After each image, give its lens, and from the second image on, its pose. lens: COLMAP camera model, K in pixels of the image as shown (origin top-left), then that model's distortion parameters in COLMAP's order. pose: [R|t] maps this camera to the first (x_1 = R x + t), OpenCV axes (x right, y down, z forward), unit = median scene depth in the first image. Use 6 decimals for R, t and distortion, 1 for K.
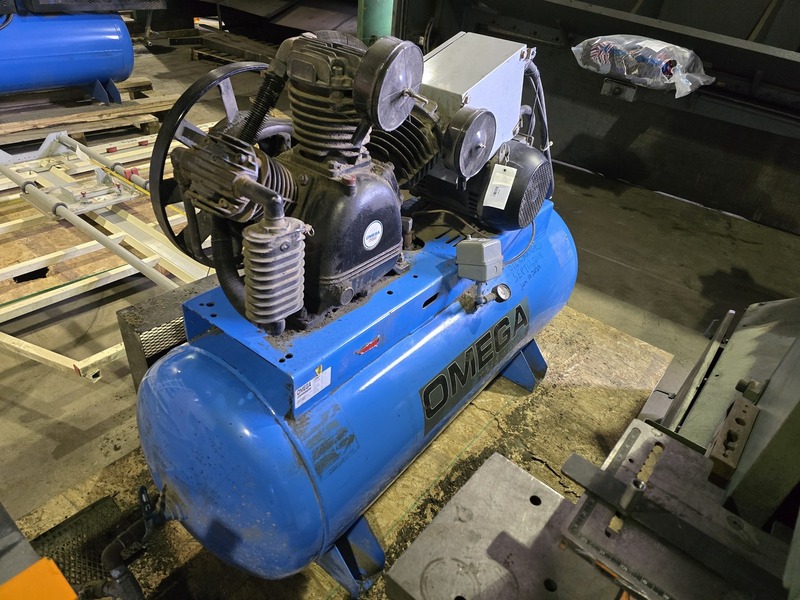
lens RADIAL K [[539.5, 0, 403.9], [0, 539.5, 295.1], [0, 0, 1]] dist [0.060771, -0.053467]
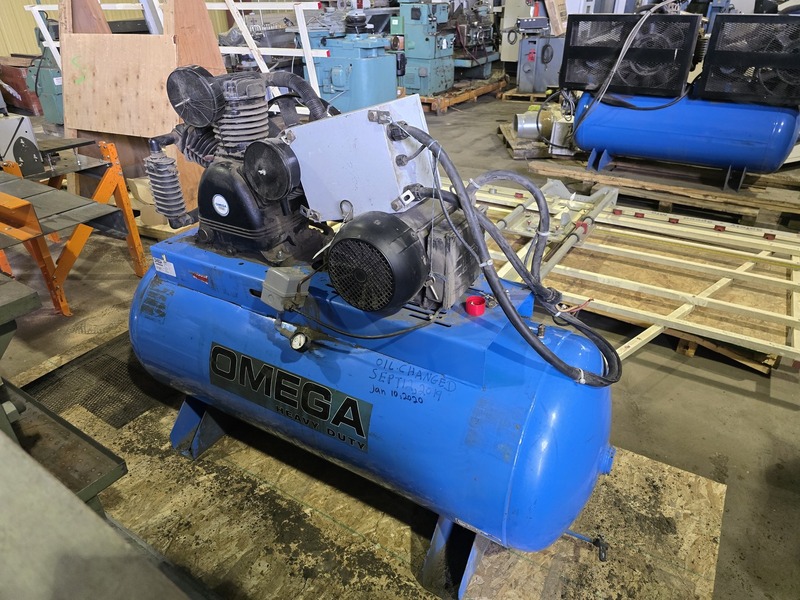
lens RADIAL K [[534.5, 0, 389.6], [0, 534.5, 297.2], [0, 0, 1]] dist [0.058545, -0.052047]
pose [[0.107093, 0.402203, -0.909266, 0.403950], [-0.537340, 0.792874, 0.287431, -0.167151], [0.836539, 0.457802, 0.301031, 0.324451]]
